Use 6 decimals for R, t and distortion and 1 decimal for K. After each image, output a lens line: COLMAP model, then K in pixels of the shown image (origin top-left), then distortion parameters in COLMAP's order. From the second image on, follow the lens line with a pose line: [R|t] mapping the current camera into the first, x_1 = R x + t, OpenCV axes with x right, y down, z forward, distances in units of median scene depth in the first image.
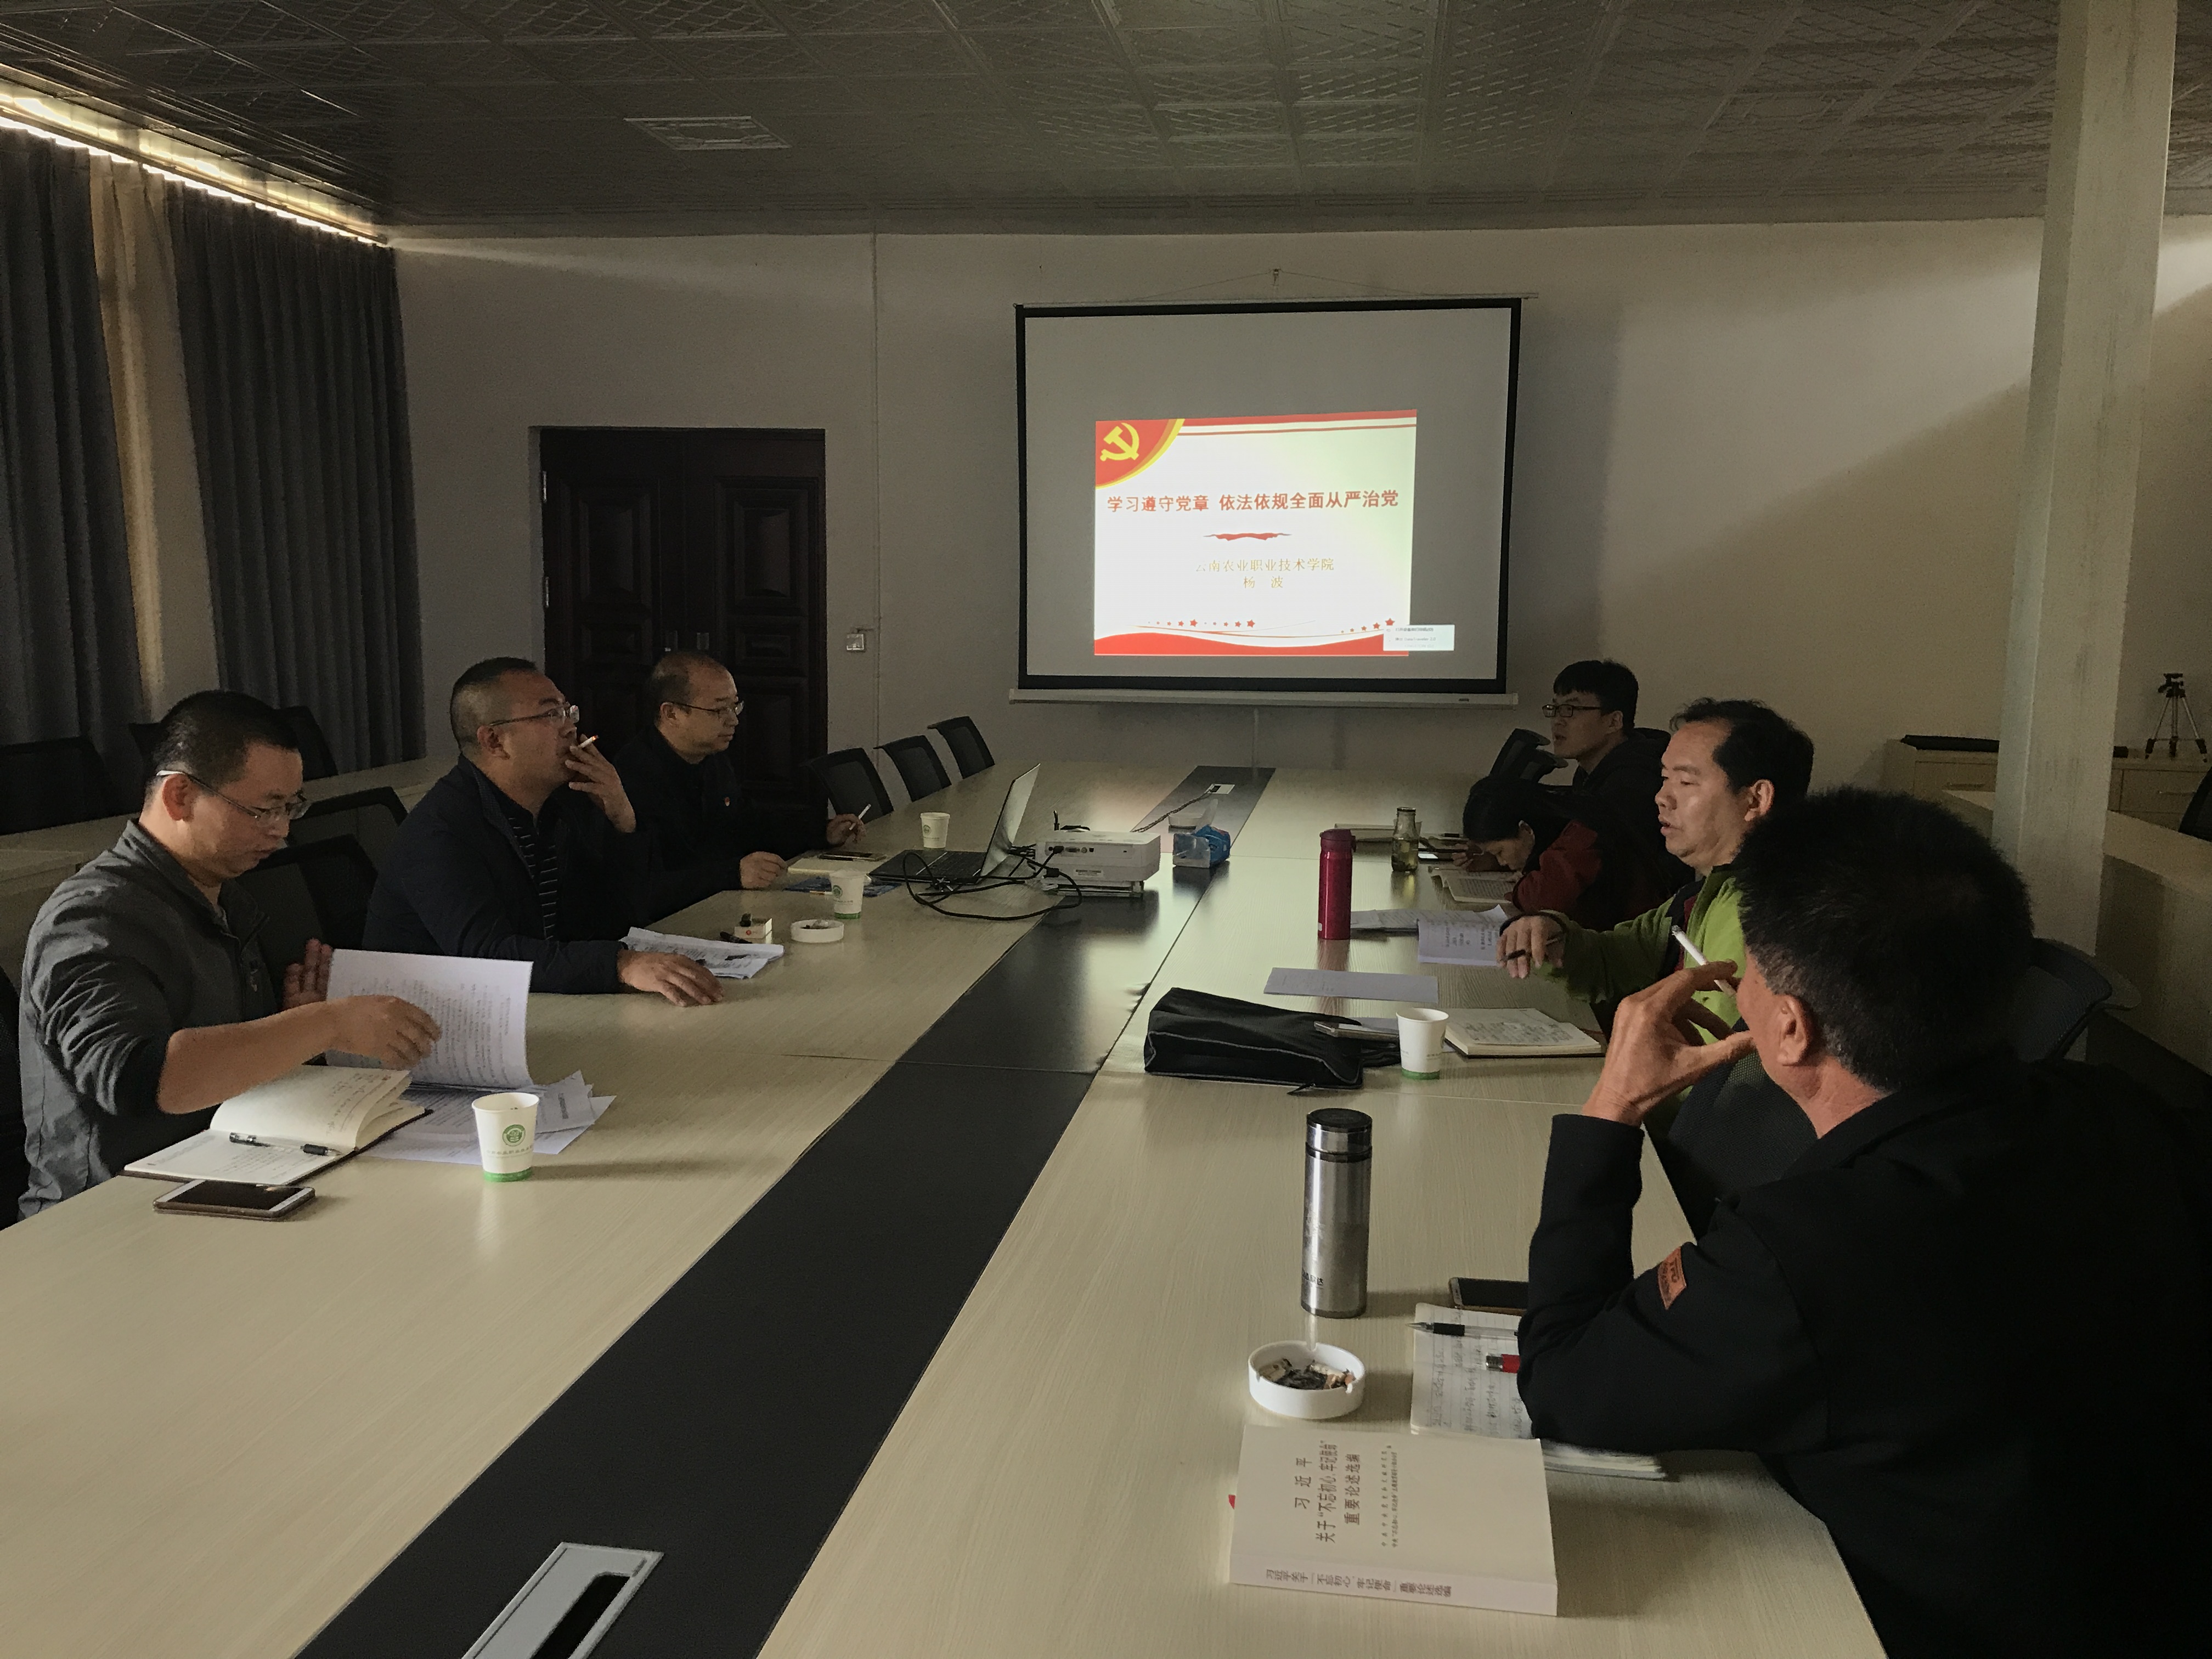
lens RADIAL K [[1797.7, 0, 1104.8], [0, 1797.7, 829.8], [0, 0, 1]] dist [-0.058615, -0.003386]
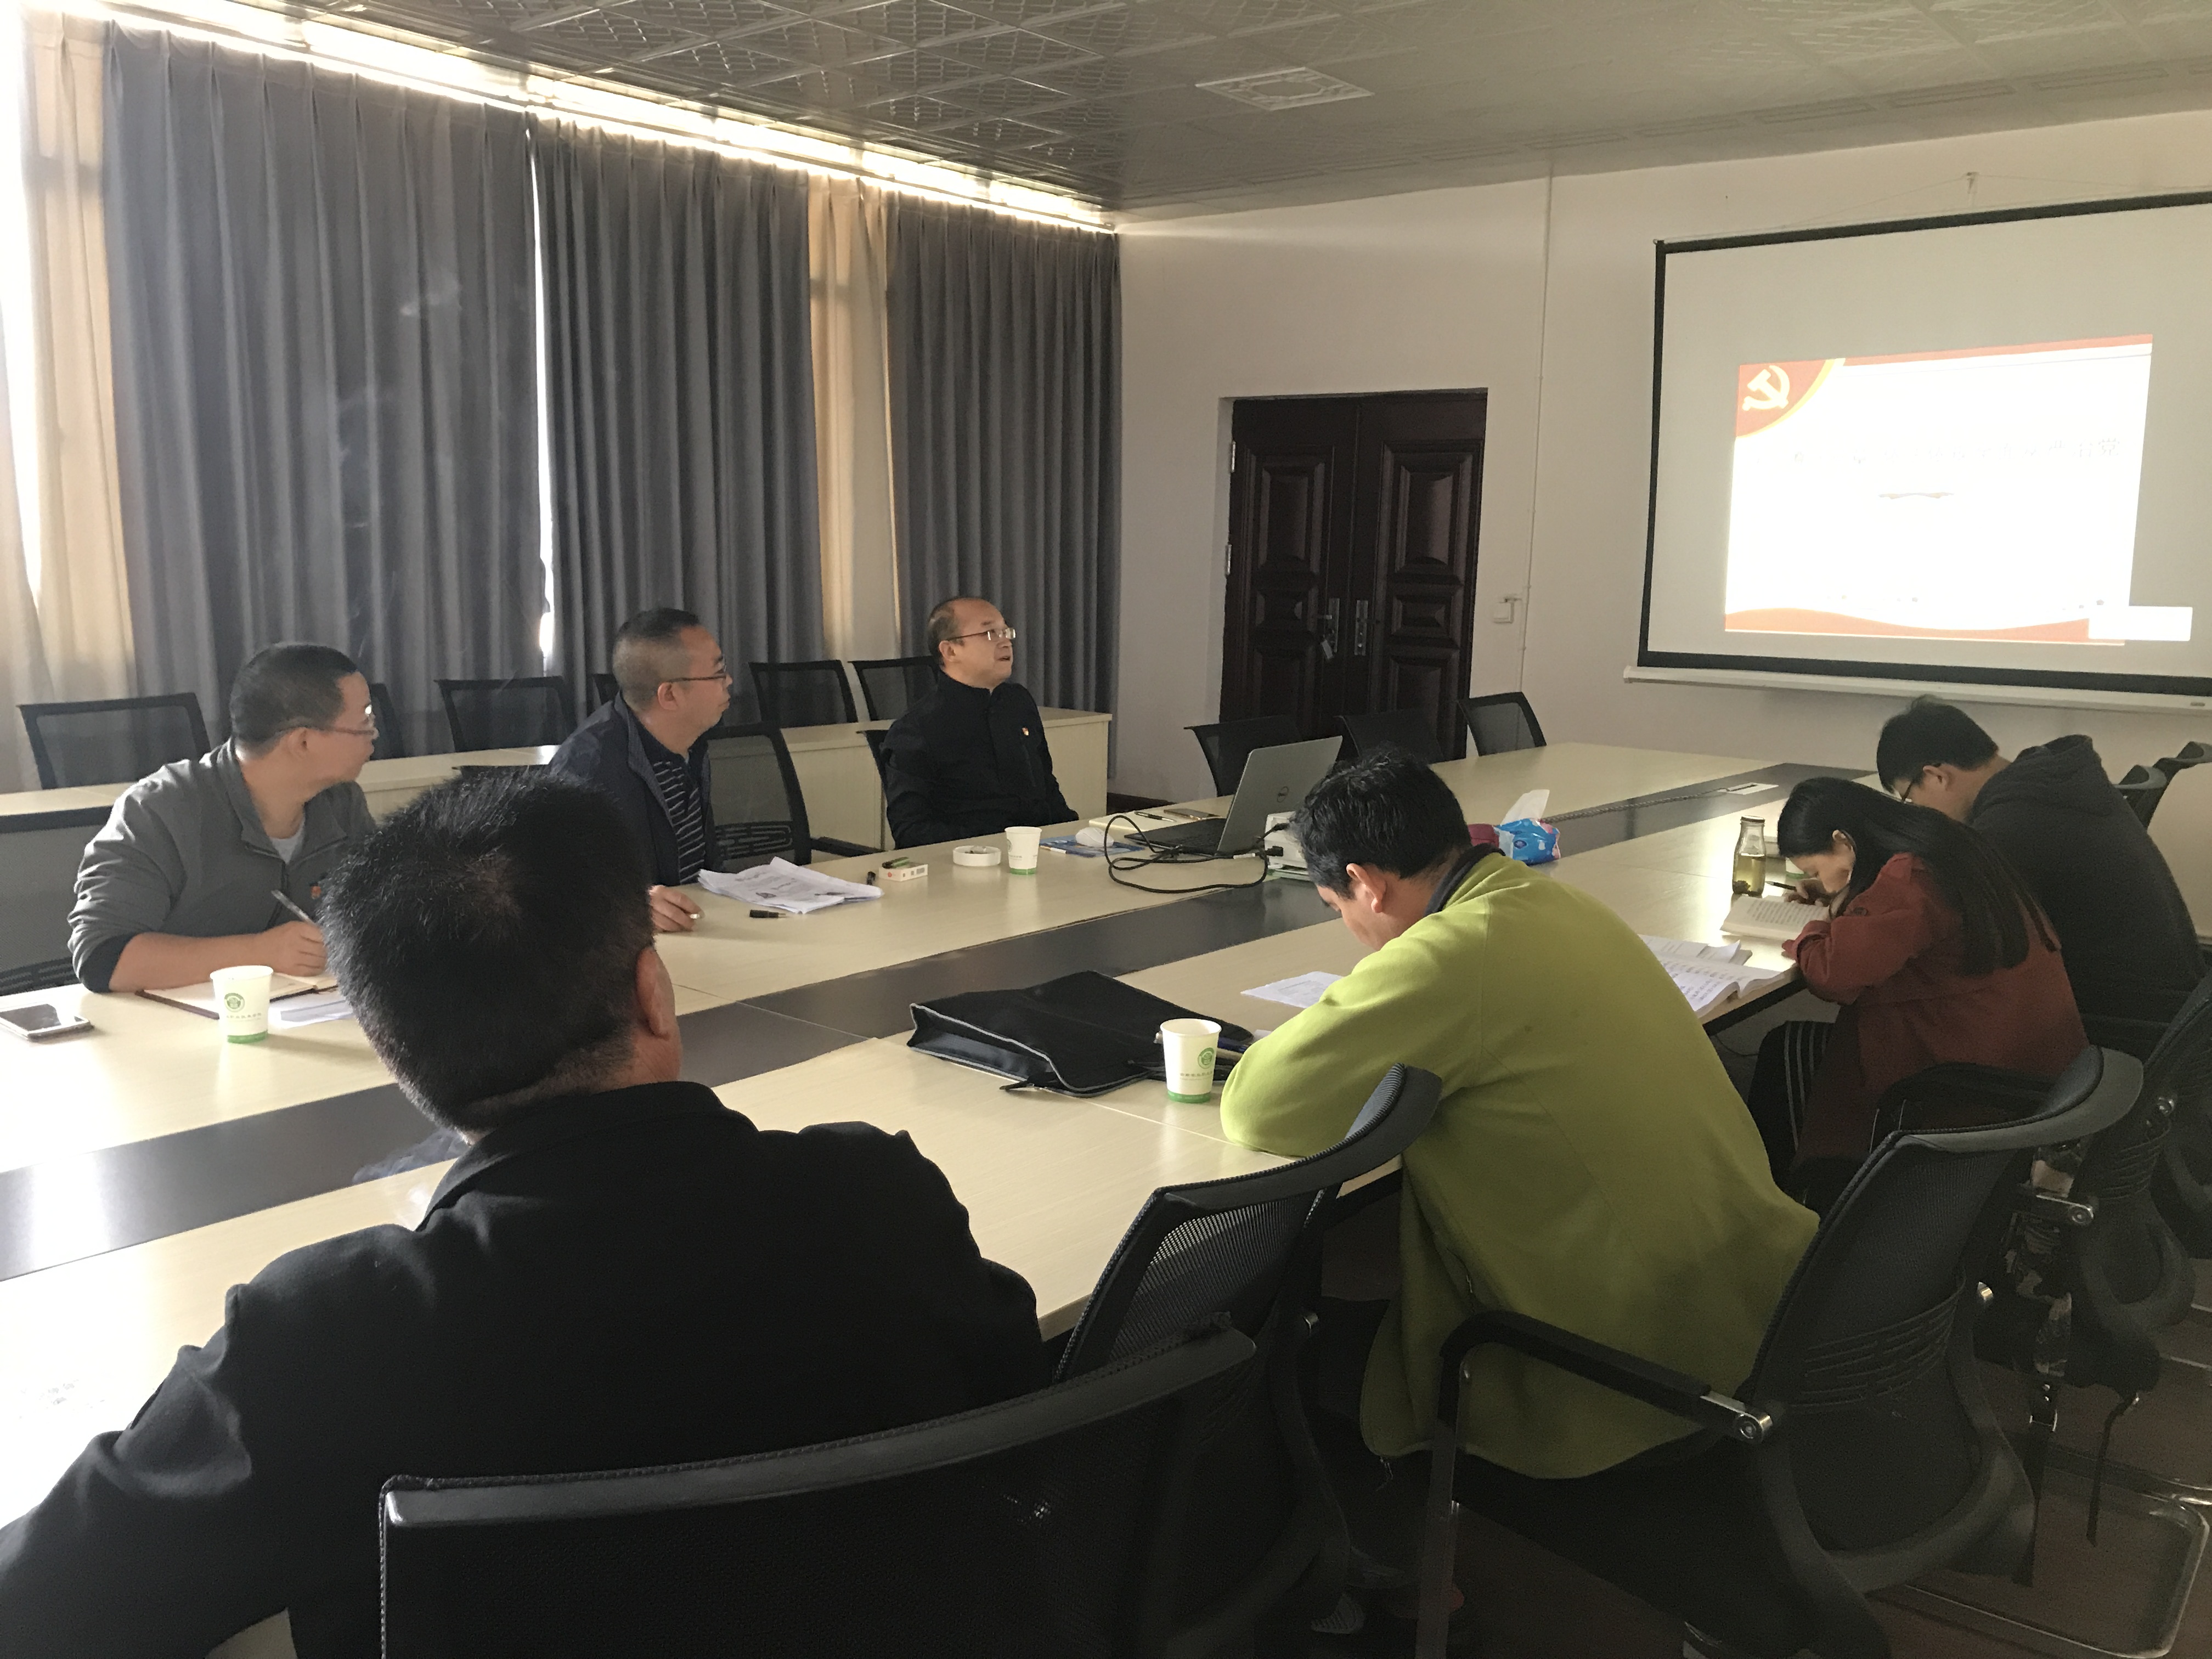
lens RADIAL K [[1797.7, 0, 1100.7], [0, 1797.7, 834.6], [0, 0, 1]] dist [-0.058615, -0.003386]
pose [[0.842776, 0.082407, -0.531919, 0.211198], [-0.075507, 0.996539, 0.034754, -0.004831], [0.532942, 0.010874, 0.846082, 0.094588]]
